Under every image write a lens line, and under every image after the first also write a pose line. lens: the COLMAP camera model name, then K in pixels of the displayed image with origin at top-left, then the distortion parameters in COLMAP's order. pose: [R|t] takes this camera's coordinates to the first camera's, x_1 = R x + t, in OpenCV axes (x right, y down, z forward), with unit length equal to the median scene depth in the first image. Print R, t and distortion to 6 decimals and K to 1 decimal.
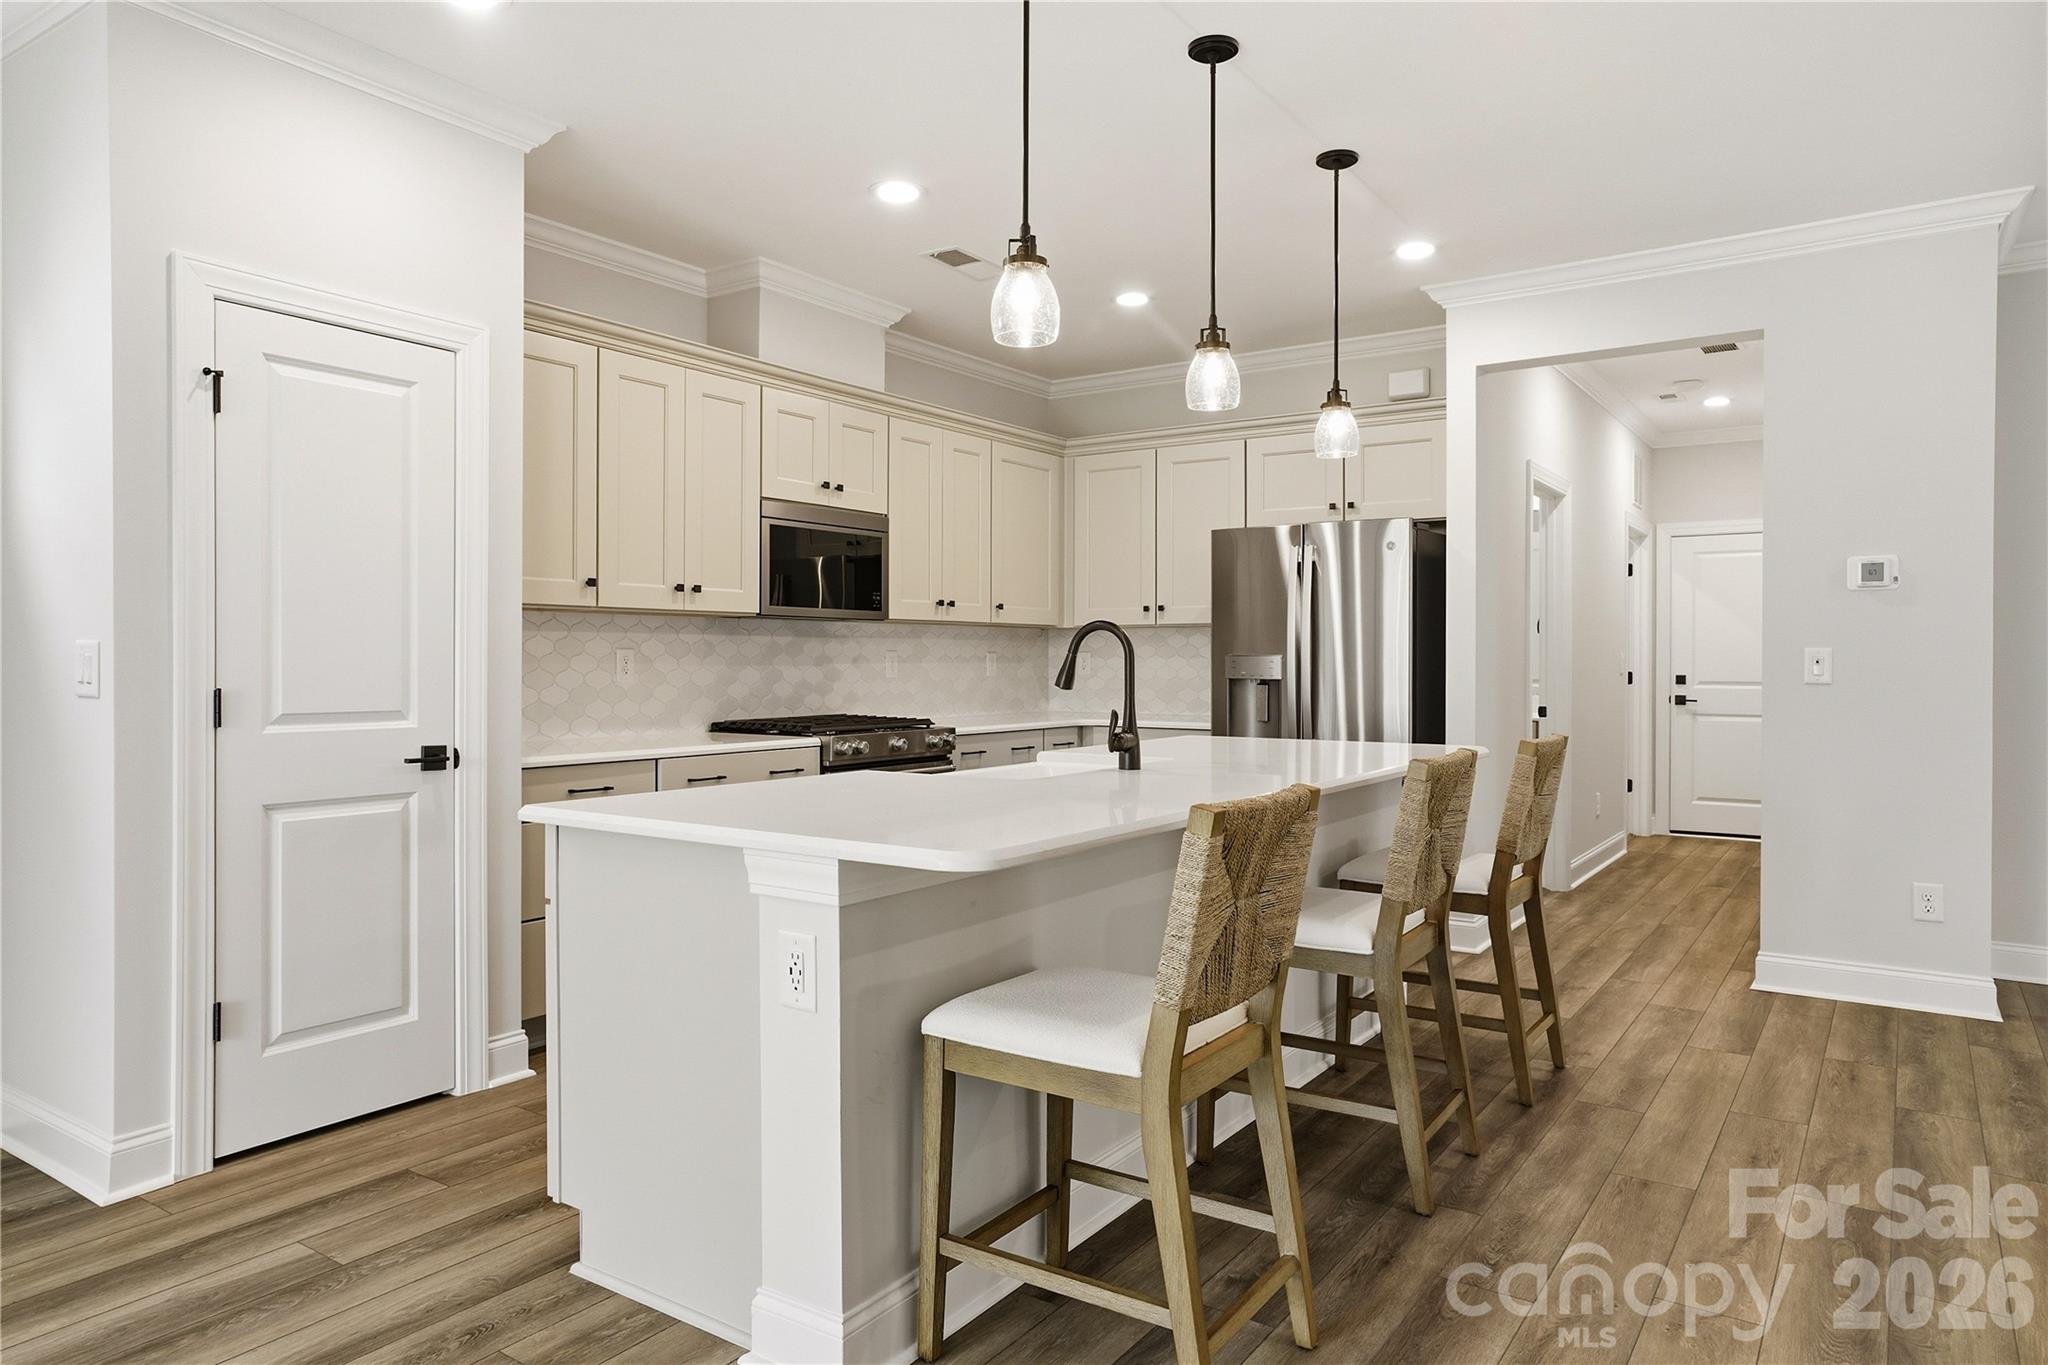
lens RADIAL K [[1299.0, 0, 1024.0], [0, 1299.0, 674.7], [0, 0, 1]] dist [0.007445, 0.000511]
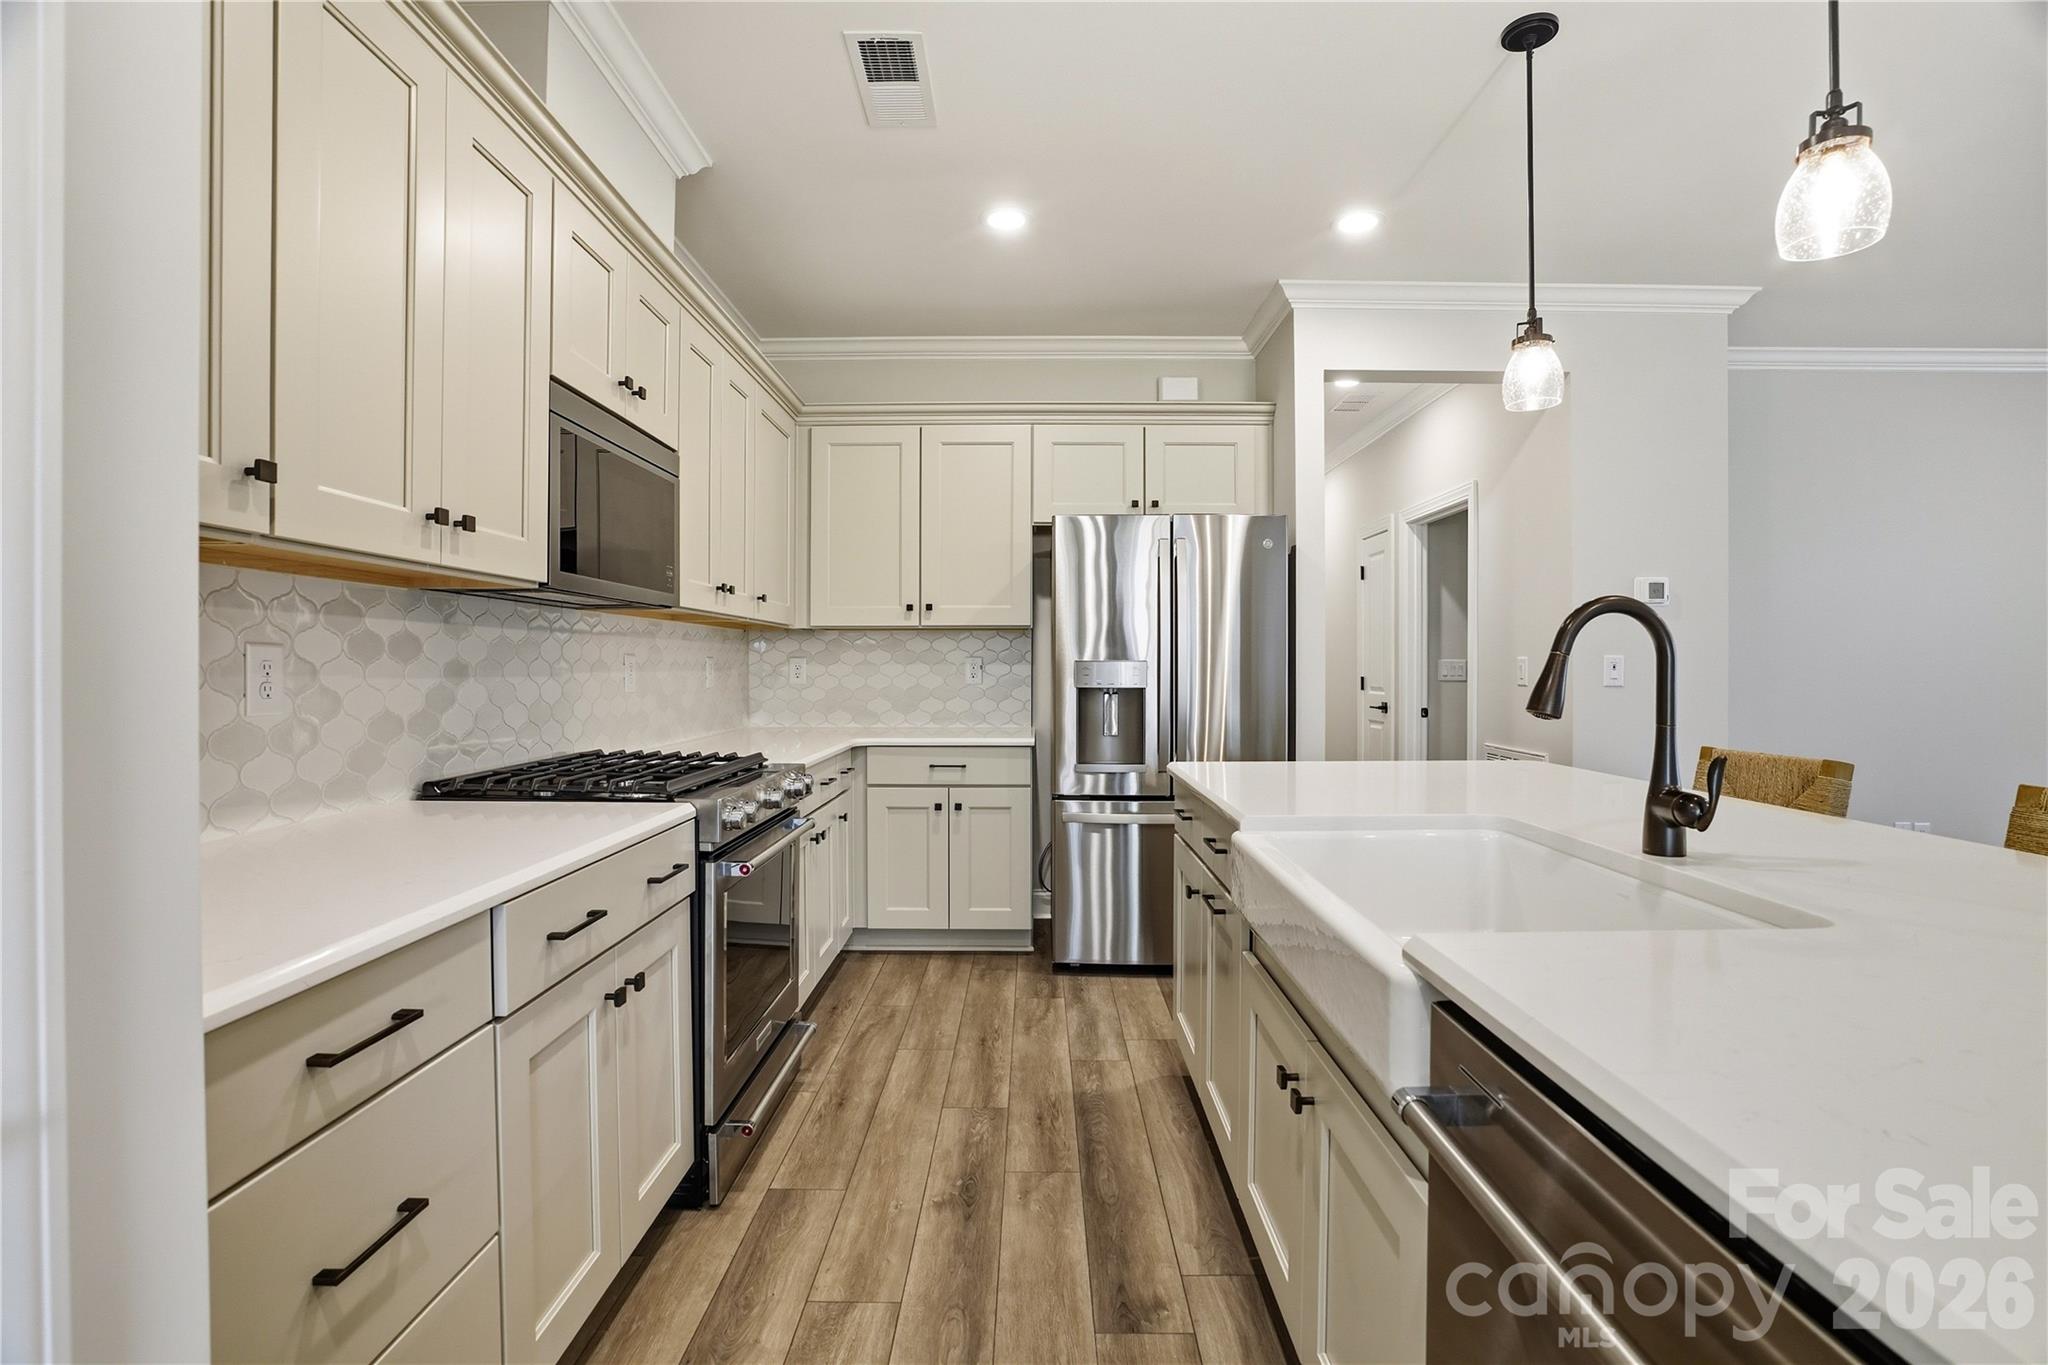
lens RADIAL K [[968.6, 0, 1022.5], [0, 968.6, 672.0], [0, 0, 1]] dist [-0.004490, 0.000024]
pose [[0.834807, -0.004313, 0.550526, -0.253230], [0.007757, 0.999962, -0.003929, -0.005879], [-0.550488, 0.007551, 0.834809, 0.527873]]
